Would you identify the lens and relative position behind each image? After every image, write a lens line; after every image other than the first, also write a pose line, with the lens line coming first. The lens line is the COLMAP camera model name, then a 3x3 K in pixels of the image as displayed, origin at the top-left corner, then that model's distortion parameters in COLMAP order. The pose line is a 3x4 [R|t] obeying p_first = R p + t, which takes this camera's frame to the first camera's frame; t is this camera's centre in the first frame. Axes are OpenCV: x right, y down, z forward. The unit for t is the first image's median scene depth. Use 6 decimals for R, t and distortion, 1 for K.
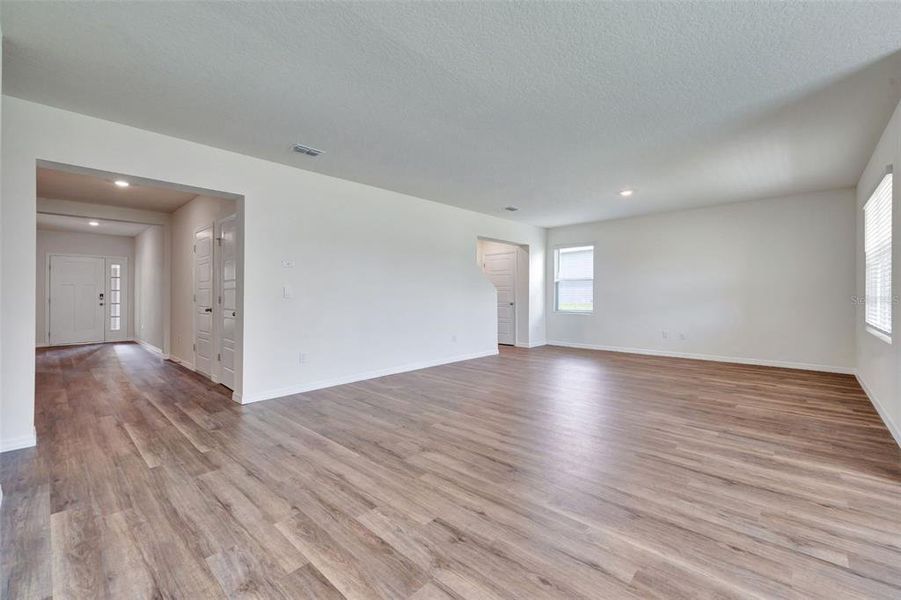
lens RADIAL K [[375.5, 0, 451.0], [0, 375.5, 297.9], [0, 0, 1]] dist [-0.001910, -0.000102]
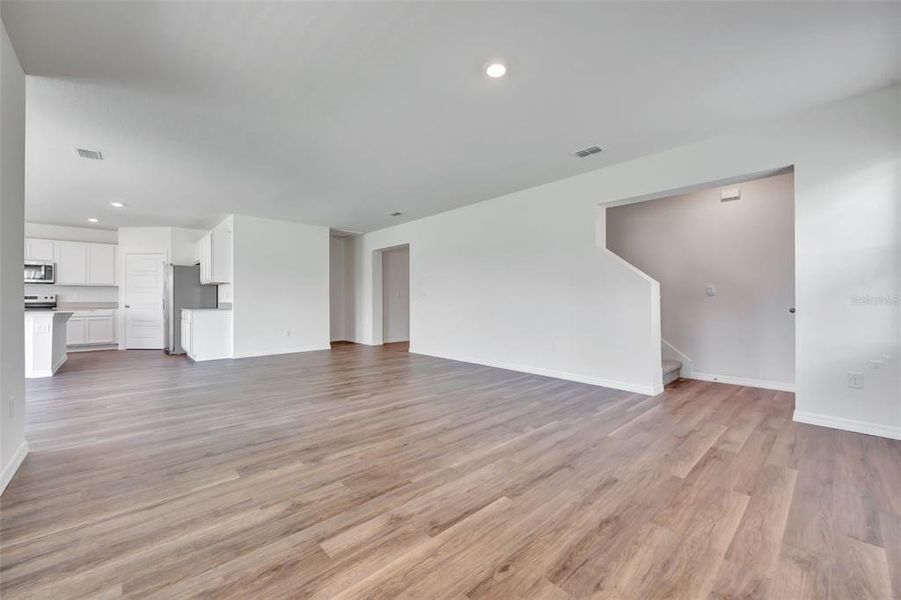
lens RADIAL K [[362.1, 0, 448.4], [0, 362.1, 300.3], [0, 0, 1]] dist [-0.001334, -0.000081]
pose [[-0.080623, 0.003997, -0.996737, 2.365706], [-0.011267, 0.999924, 0.004921, 0.007742], [0.996681, 0.011627, -0.080572, 2.488764]]
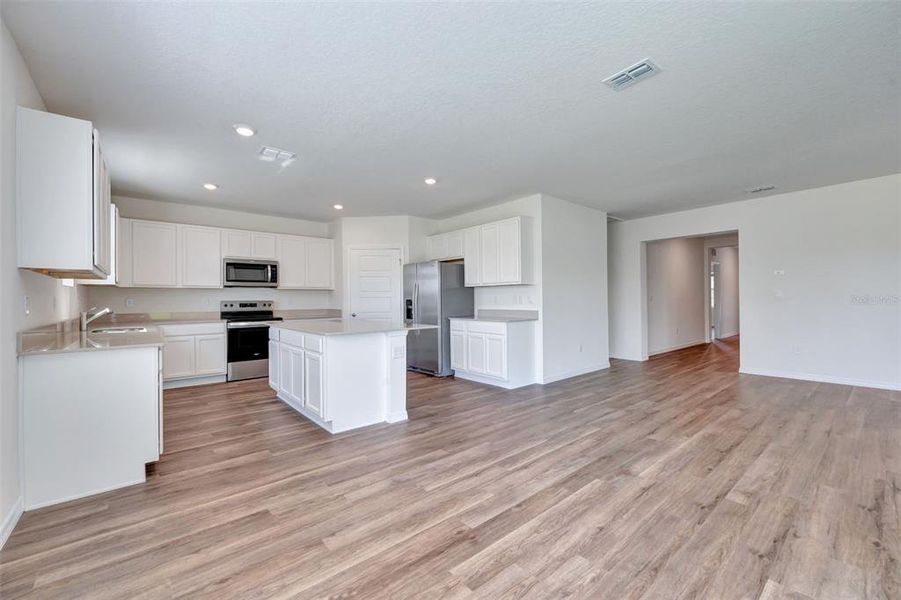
lens RADIAL K [[375.5, 0, 451.0], [0, 375.5, 297.9], [0, 0, 1]] dist [-0.001910, -0.000102]
pose [[-0.124262, -0.002808, -0.992245, 1.922269], [-0.002053, 0.999995, -0.002573, -0.008152], [0.992247, 0.001717, -0.124267, 0.127900]]
